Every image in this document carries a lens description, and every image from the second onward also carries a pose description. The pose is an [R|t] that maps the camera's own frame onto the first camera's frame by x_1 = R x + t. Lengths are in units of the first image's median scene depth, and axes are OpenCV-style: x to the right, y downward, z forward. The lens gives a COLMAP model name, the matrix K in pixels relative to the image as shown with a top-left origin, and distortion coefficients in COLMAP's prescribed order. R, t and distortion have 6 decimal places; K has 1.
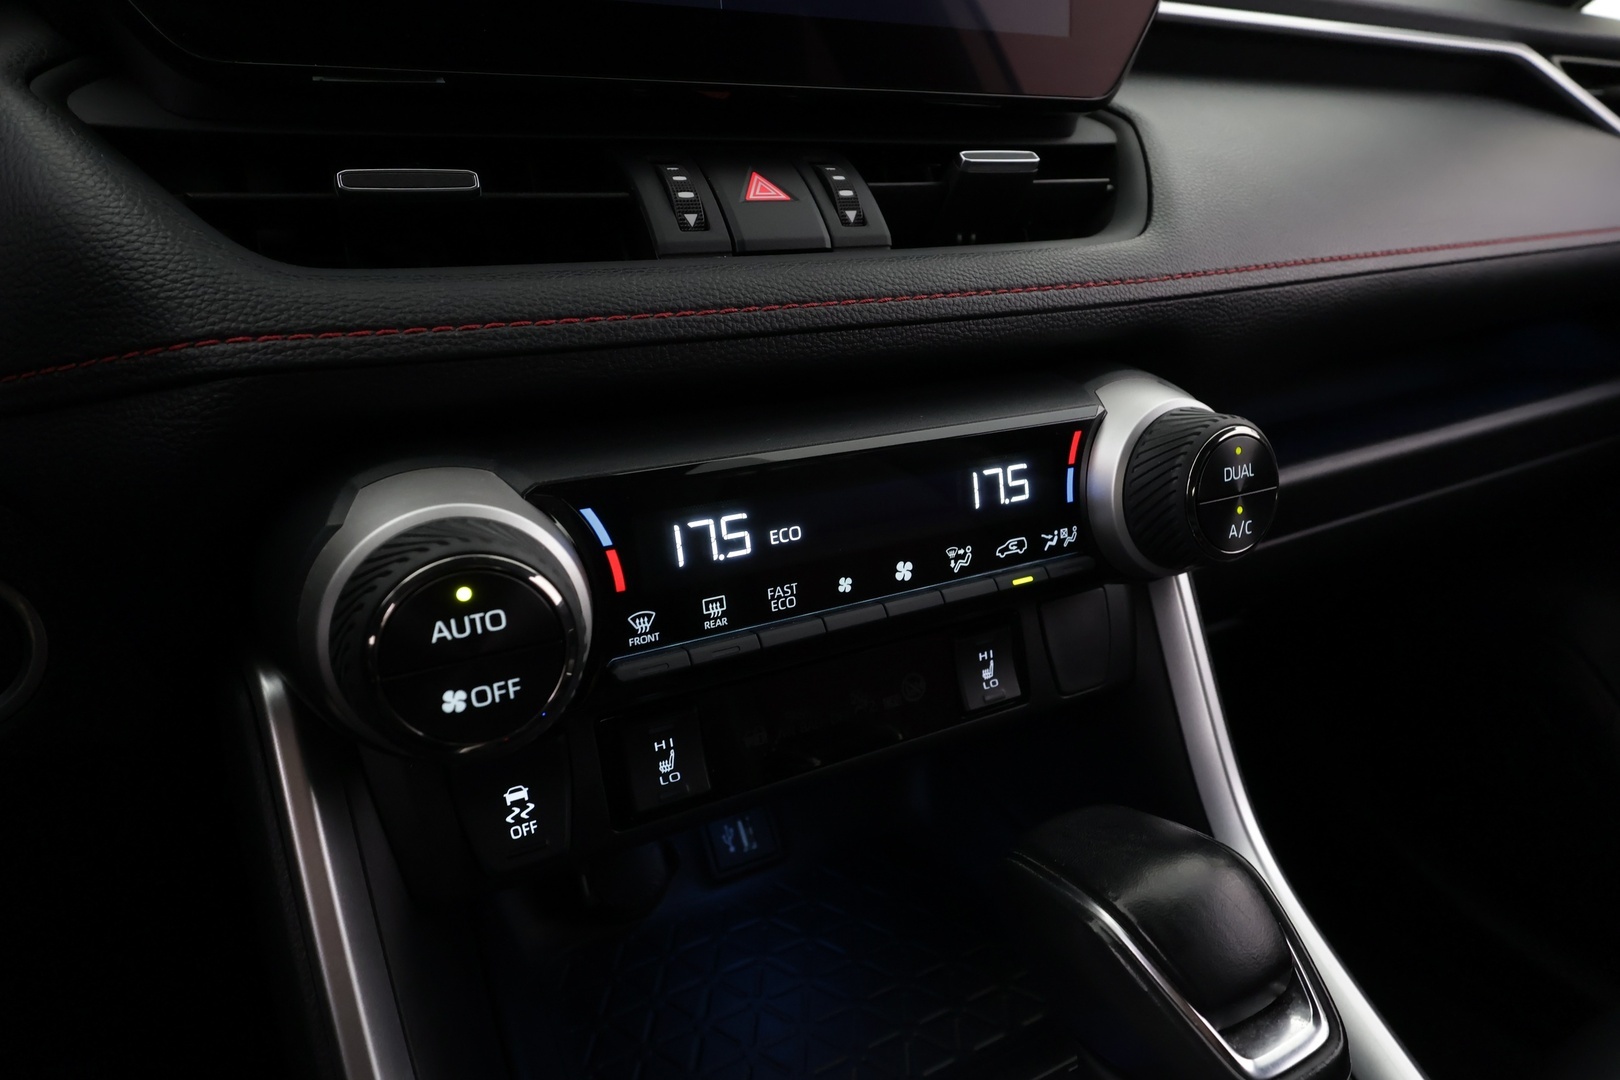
lens RADIAL K [[948.3, 0, 809.7], [0, 948.3, 536.6], [0, 0, 1]] dist [0.003213, 0.003260]
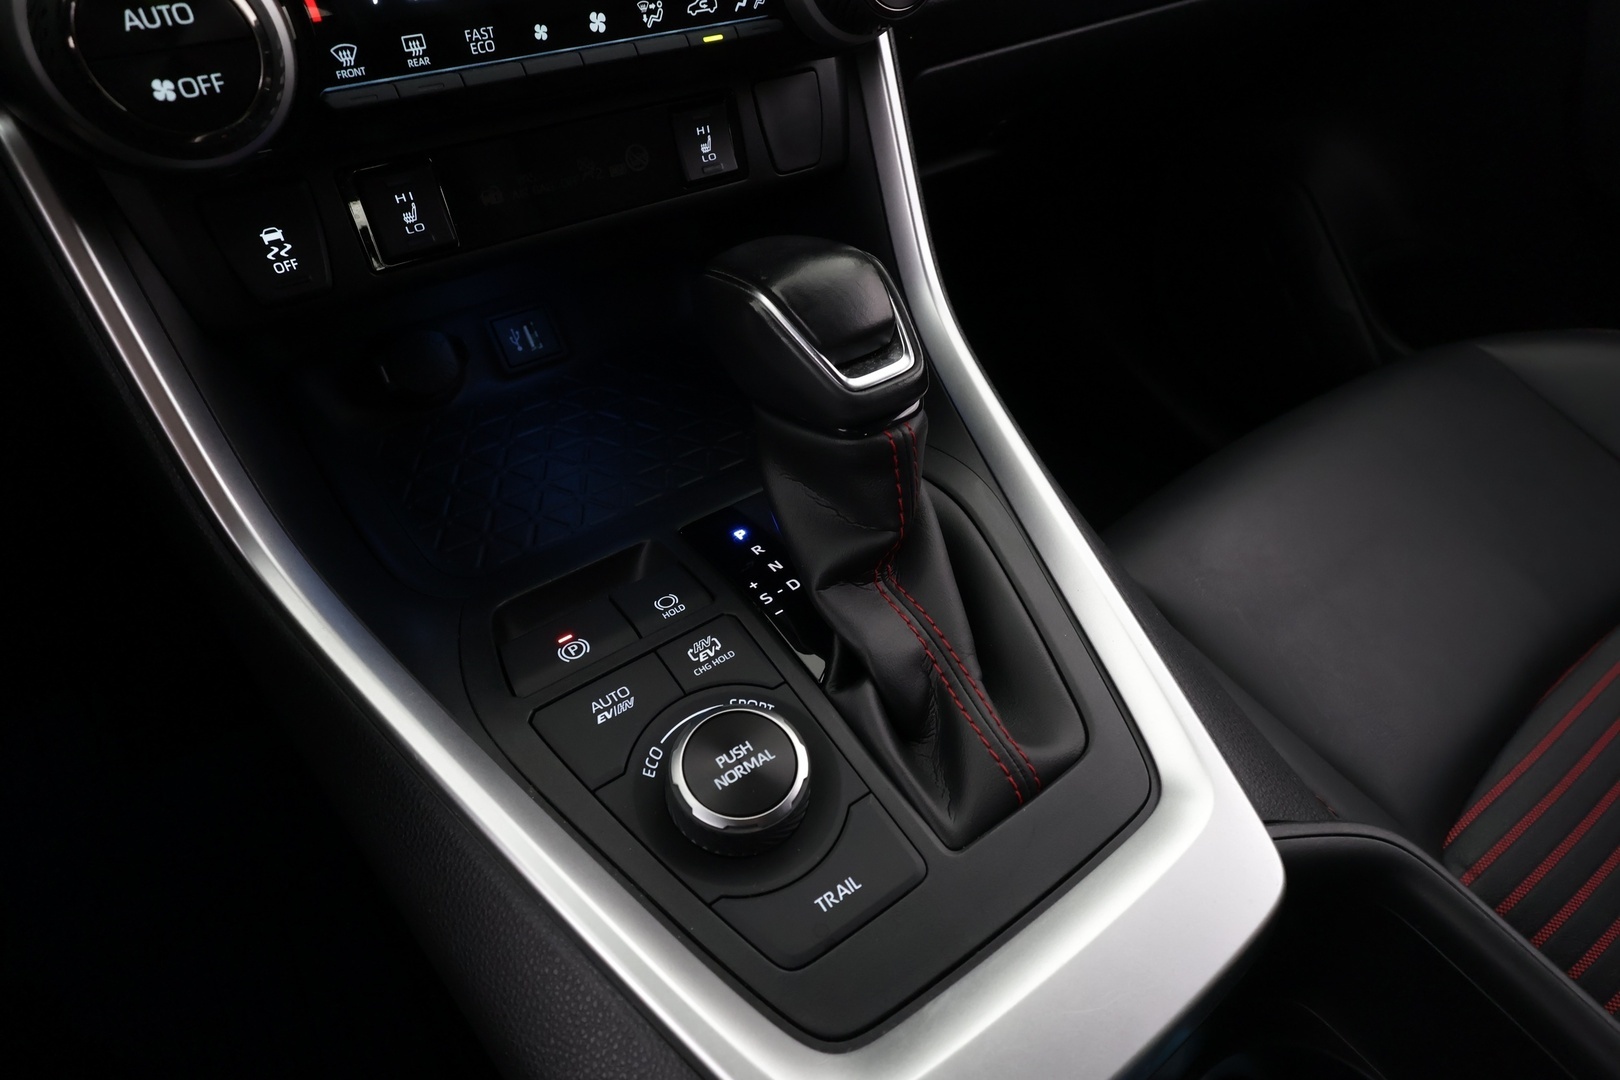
lens RADIAL K [[948.3, 0, 811.9], [0, 948.3, 541.7], [0, 0, 1]] dist [0.003213, 0.003260]
pose [[0.988884, -0.079777, 0.125472, 0.175801], [0.026568, 0.925098, 0.378797, 0.203322], [-0.146293, -0.371253, 0.916935, -0.315745]]
